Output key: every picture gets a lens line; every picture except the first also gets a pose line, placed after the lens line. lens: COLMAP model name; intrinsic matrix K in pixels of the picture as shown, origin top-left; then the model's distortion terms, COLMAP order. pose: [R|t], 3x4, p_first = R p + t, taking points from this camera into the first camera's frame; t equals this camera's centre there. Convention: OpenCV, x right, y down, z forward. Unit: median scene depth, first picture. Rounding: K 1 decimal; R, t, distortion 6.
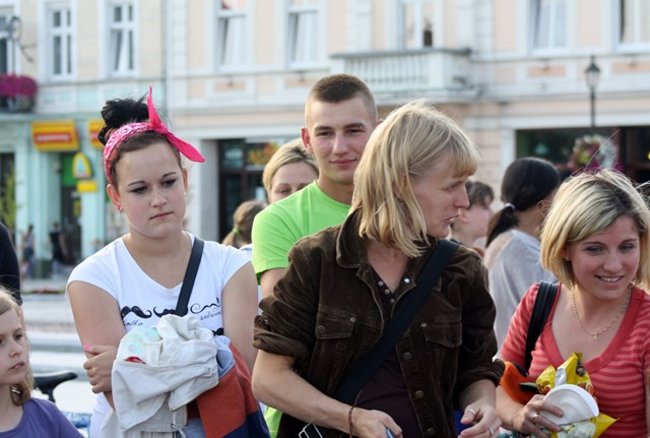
lens RADIAL K [[2419.8, 0, 325.0], [0, 2419.8, 219.0], [0, 0, 1]] dist [0.246650, 0.000000]
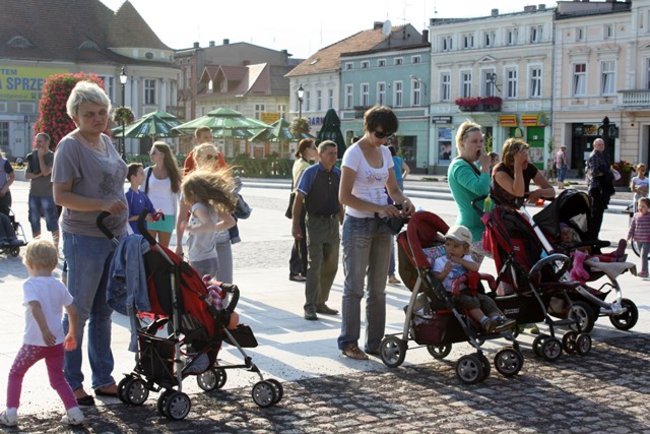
lens RADIAL K [[1187.0, 0, 324.7], [0, 1187.0, 217.5], [0, 0, 1]] dist [0.012197, 0.000000]
pose [[0.965780, 0.035148, -0.256969, 0.028170], [-0.020506, 0.998021, 0.059436, -0.002866], [0.258550, -0.052133, 0.964590, -0.271587]]
